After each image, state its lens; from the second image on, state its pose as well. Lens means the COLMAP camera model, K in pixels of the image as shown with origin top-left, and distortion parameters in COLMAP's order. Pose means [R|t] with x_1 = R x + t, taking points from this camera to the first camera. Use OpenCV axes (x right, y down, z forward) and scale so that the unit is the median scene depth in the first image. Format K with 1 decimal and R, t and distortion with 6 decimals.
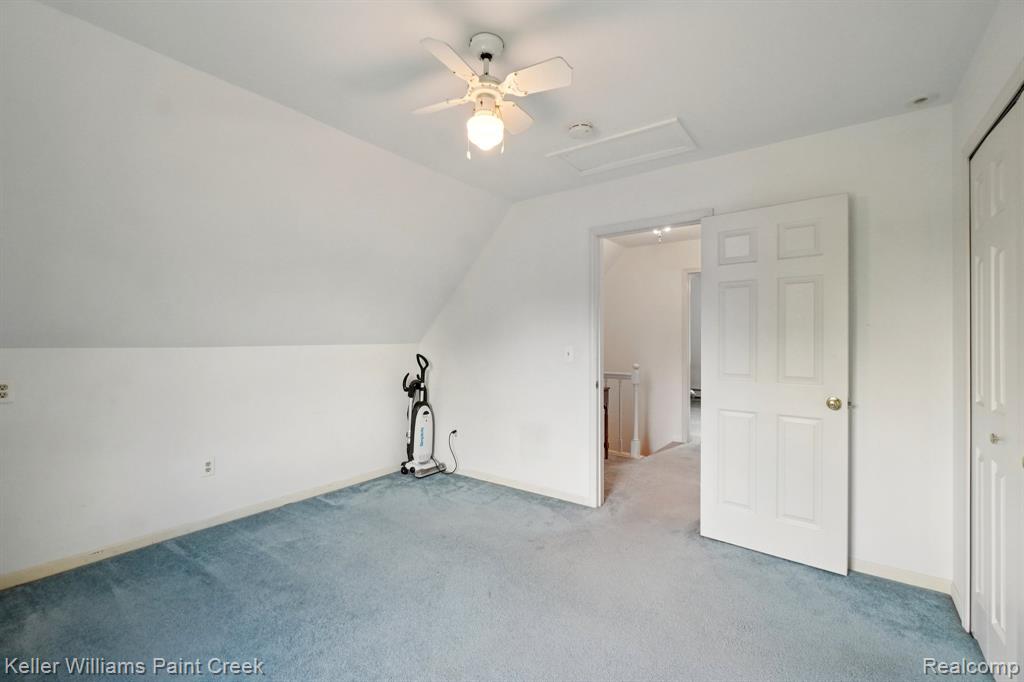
lens RADIAL K [[444.2, 0, 513.8], [0, 444.2, 338.2], [0, 0, 1]] dist [-0.007556, 0.001719]
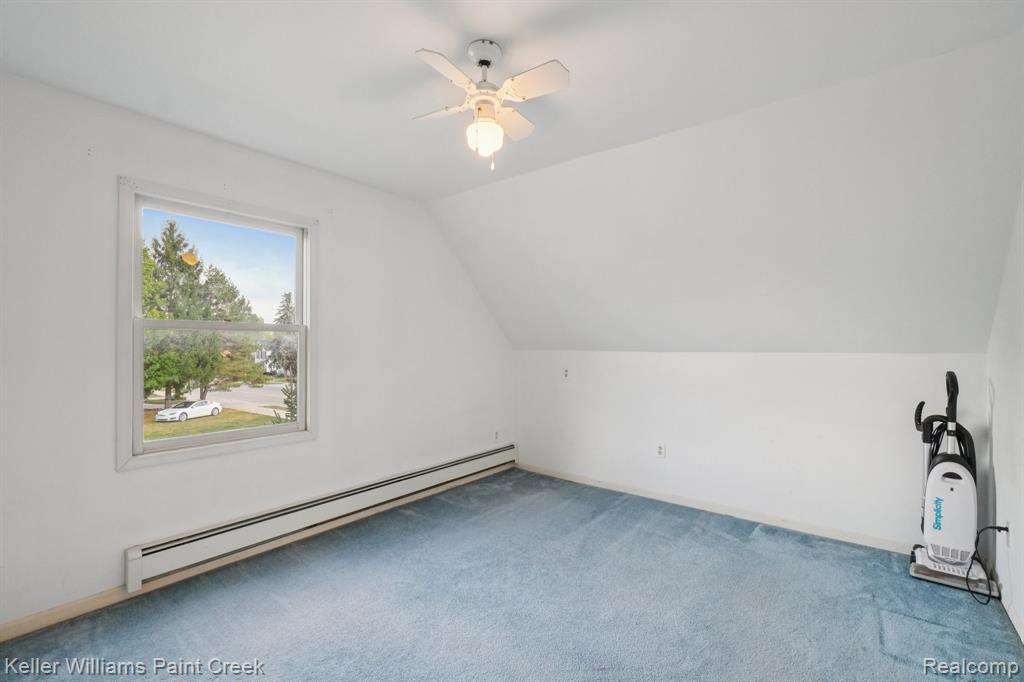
lens RADIAL K [[444.2, 0, 515.7], [0, 444.2, 343.5], [0, 0, 1]] dist [-0.007556, 0.001719]
pose [[-0.034949, -0.001212, -0.999388, 0.462363], [0.001537, 0.999998, -0.001267, -0.001938], [0.999388, -0.001581, -0.034947, 0.549099]]
